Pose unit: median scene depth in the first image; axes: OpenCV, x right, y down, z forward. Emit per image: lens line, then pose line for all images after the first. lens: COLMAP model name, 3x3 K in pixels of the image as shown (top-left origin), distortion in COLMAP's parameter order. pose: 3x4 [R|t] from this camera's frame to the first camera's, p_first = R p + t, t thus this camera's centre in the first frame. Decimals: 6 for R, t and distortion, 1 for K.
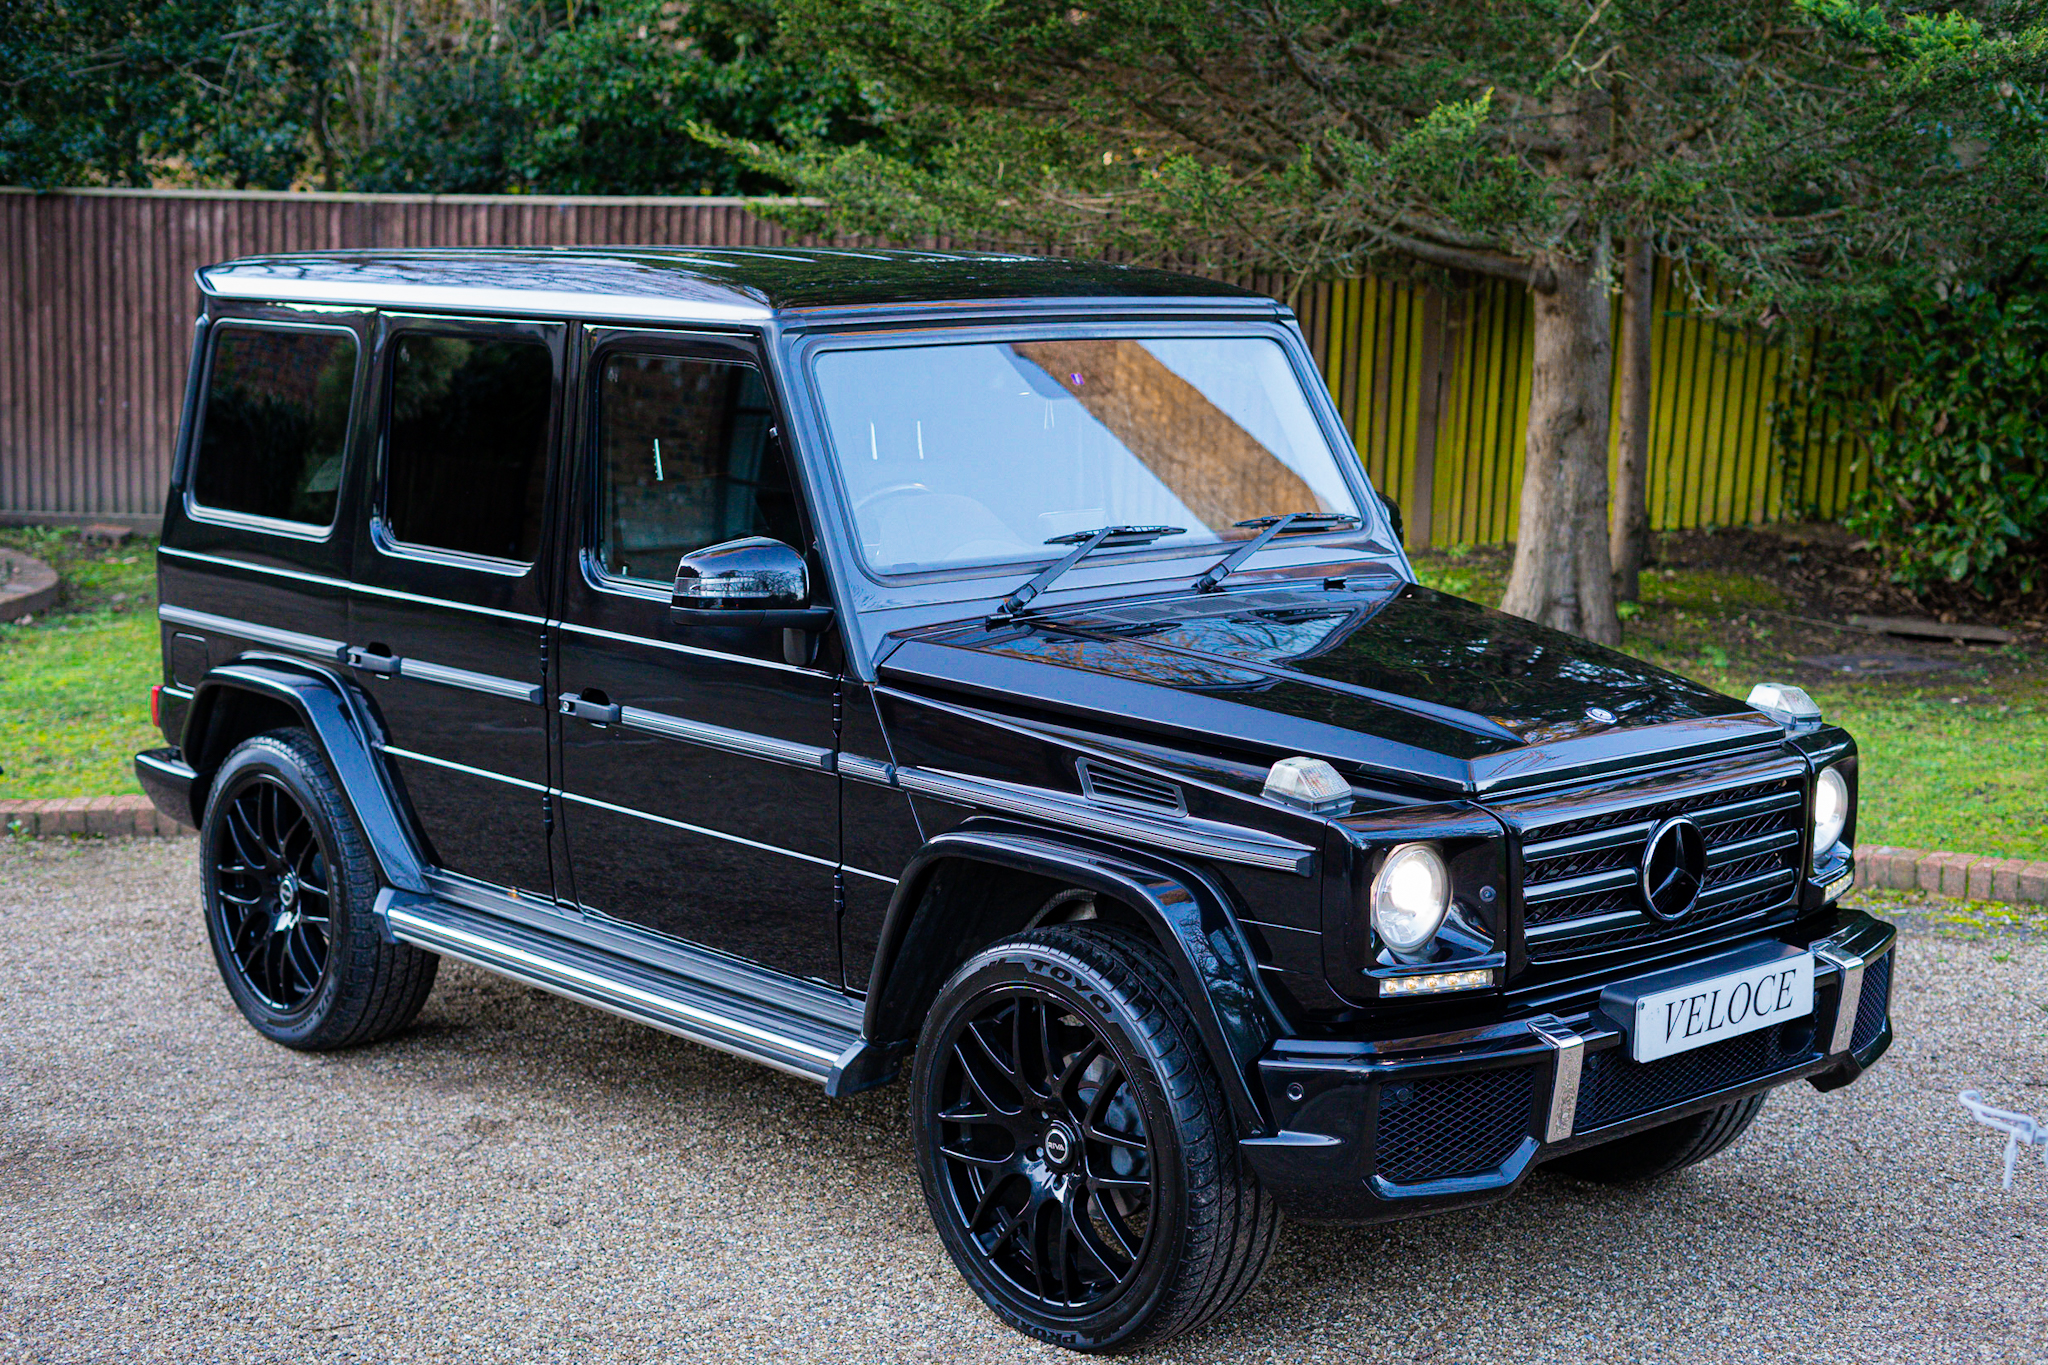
lens RADIAL K [[3050.3, 0, 1022.5], [0, 3050.3, 682.4], [0, 0, 1]] dist [0.012239, 0.012785]
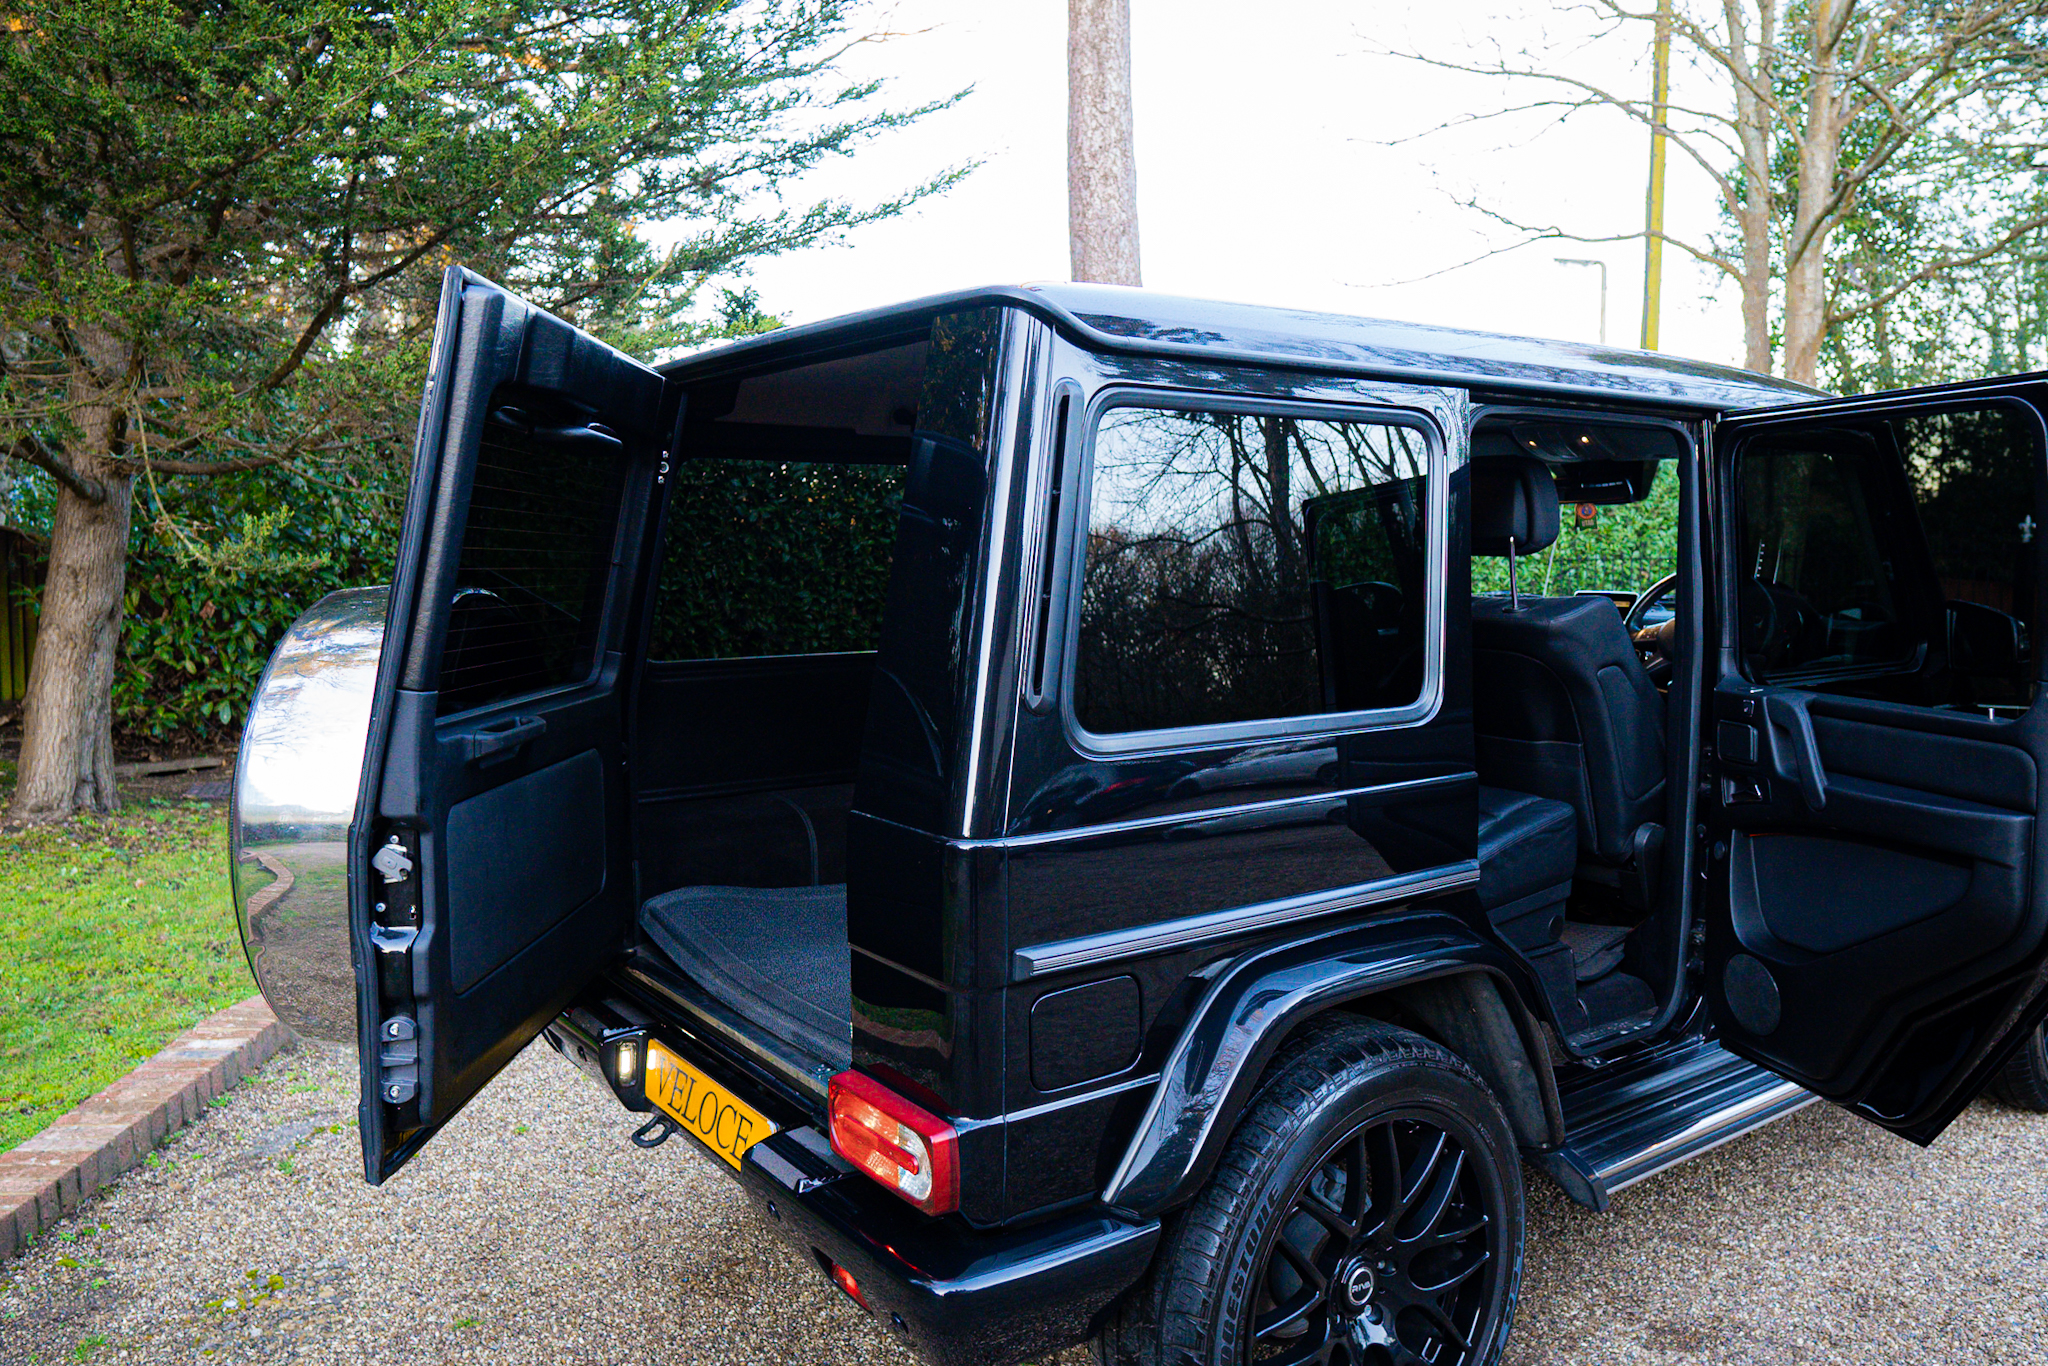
lens RADIAL K [[1450.9, 0, 1015.4], [0, 1450.9, 672.5], [0, 0, 1]] dist [-0.004747, -0.000960]
pose [[0.108165, -0.090819, 0.989976, -0.692532], [0.150183, 0.985882, 0.074034, -0.117994], [-0.982723, 0.140670, 0.120278, 1.307877]]
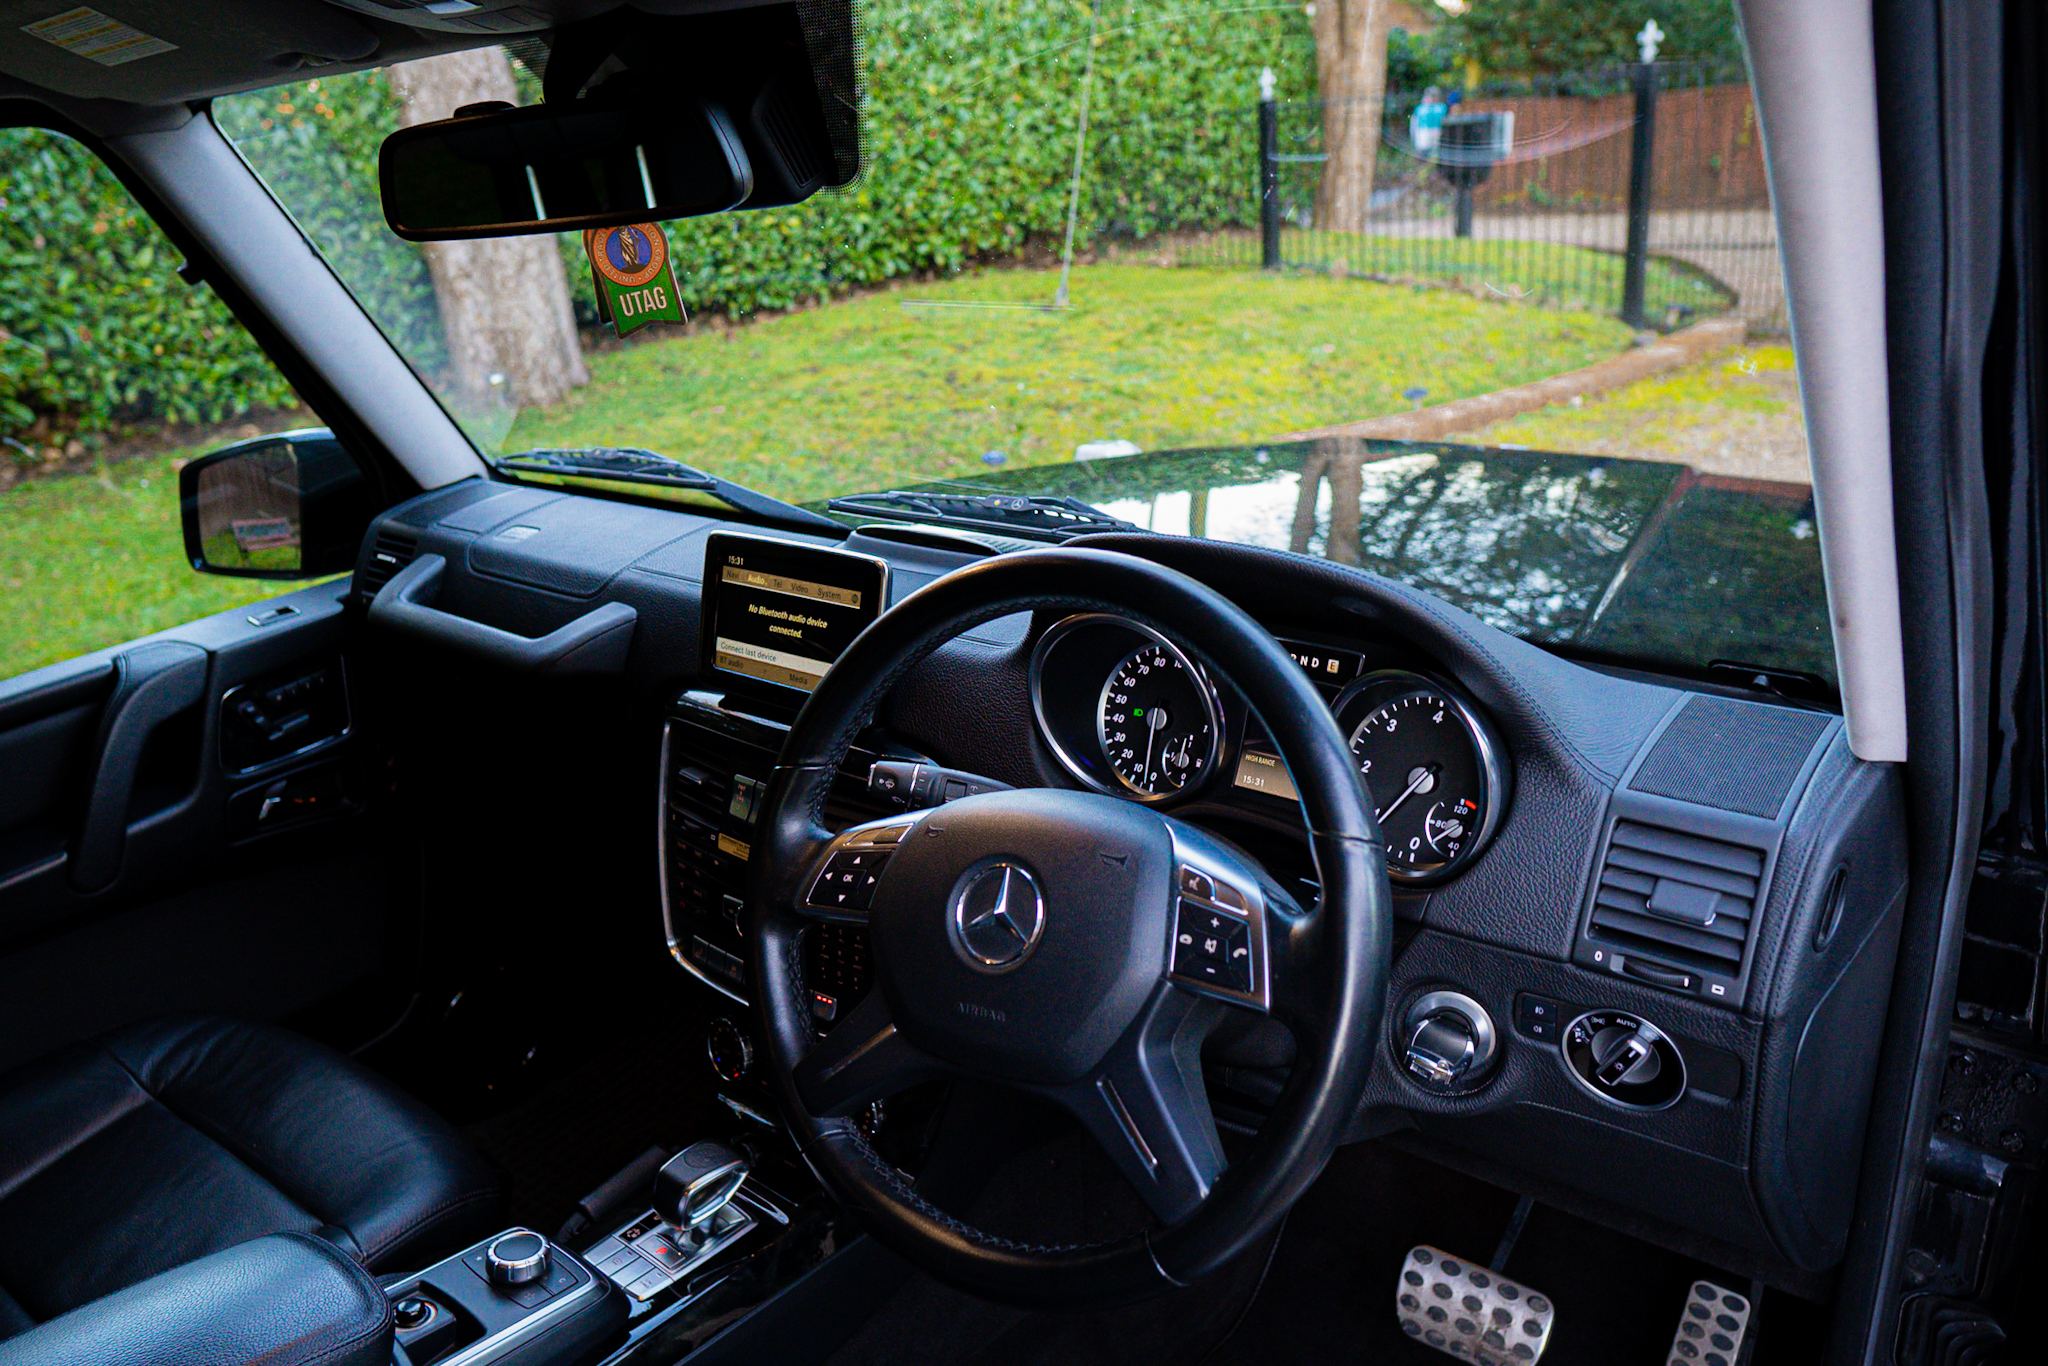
lens RADIAL K [[1477.0, 0, 1017.5], [0, 1477.0, 676.0], [0, 0, 1]] dist [-0.007087, 0.005981]
pose [[-0.167078, -0.354242, 0.920107, -0.173471], [0.230462, 0.893341, 0.385785, -0.112325], [-0.958630, 0.276506, -0.067618, 1.104868]]
